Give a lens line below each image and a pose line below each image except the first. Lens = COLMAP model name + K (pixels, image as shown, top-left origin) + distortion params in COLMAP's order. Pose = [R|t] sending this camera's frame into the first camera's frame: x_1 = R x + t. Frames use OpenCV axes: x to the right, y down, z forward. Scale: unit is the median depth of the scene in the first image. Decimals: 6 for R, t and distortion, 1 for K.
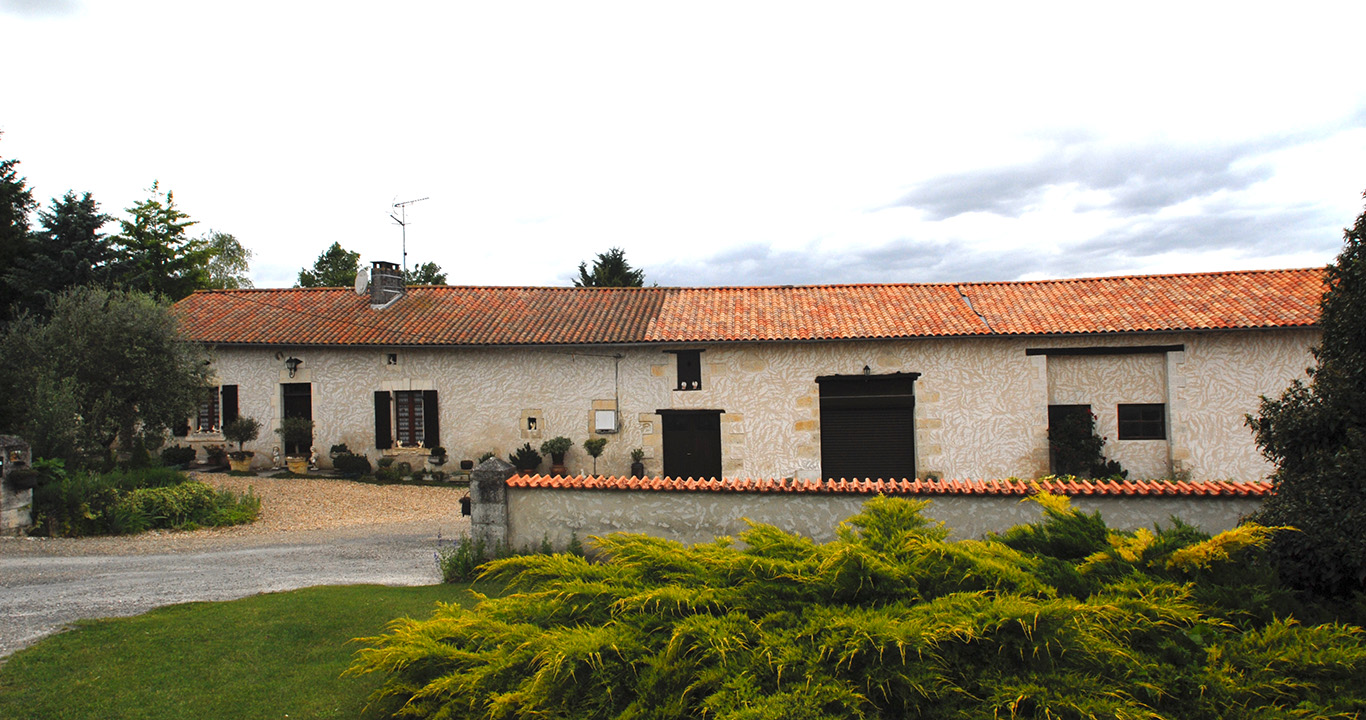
lens RADIAL K [[828.4, 0, 679.7], [0, 828.4, 340.8], [0, 0, 1]] dist [-0.081832, 0.047858]
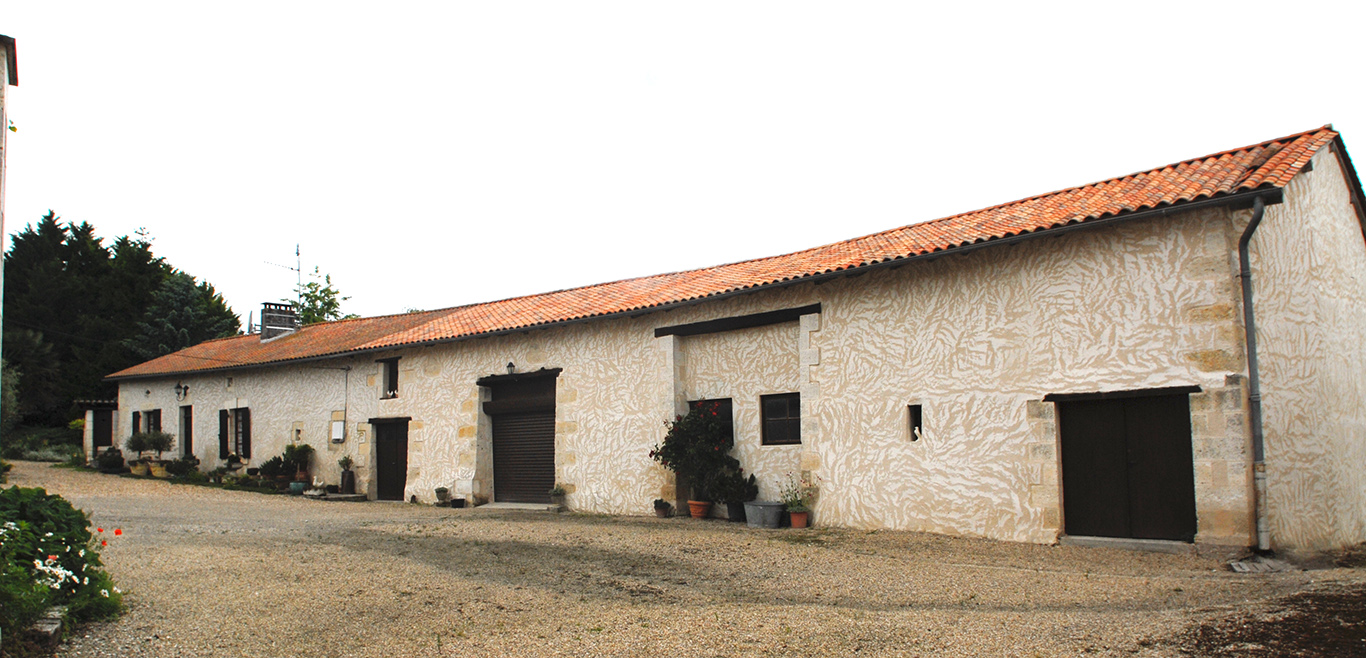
lens RADIAL K [[844.7, 0, 684.7], [0, 844.7, 406.3], [0, 0, 1]] dist [-0.062735, 0.000531]
pose [[0.874445, -0.027227, -0.484361, 0.815005], [0.017582, 0.999547, -0.024444, 0.101043], [0.484806, 0.012858, 0.874527, 0.298988]]
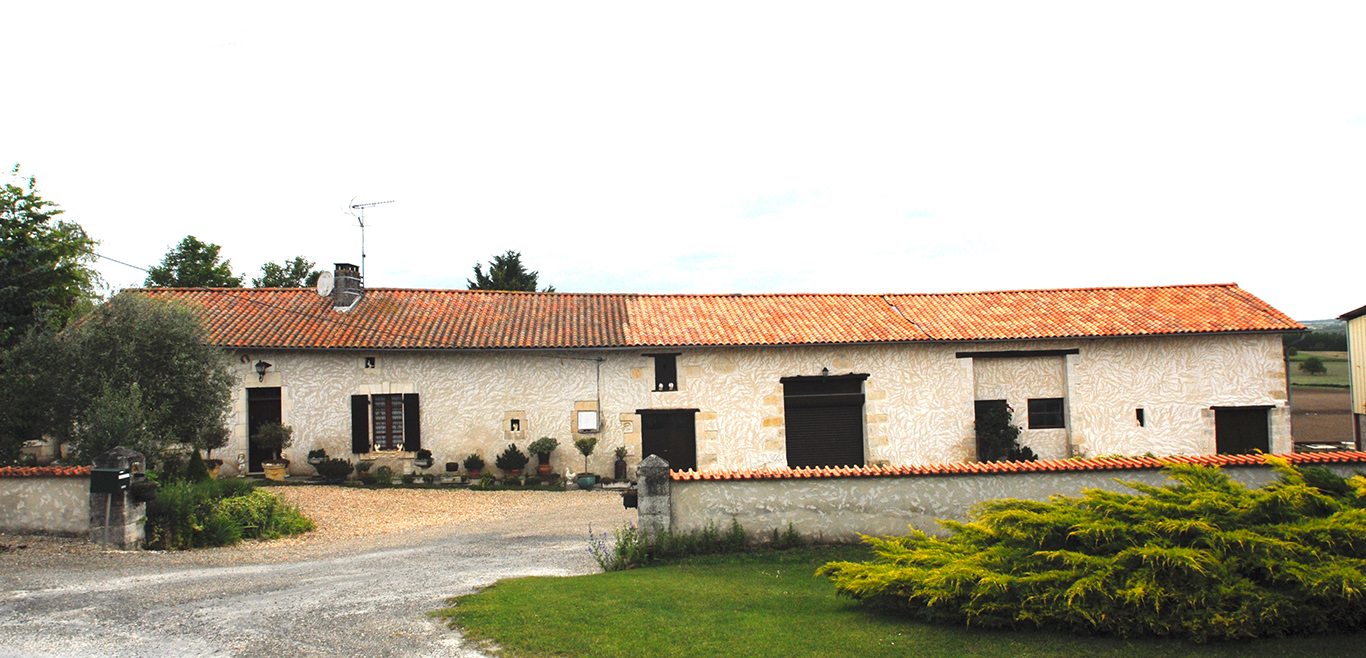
lens RADIAL K [[823.4, 0, 681.2], [0, 823.4, 314.0], [0, 0, 1]] dist [-0.081024, 0.047136]
pose [[0.976358, 0.009532, 0.215947, -0.204495], [-0.002897, 0.999515, -0.031018, -0.007441], [-0.216138, 0.029659, 0.975912, -0.050471]]
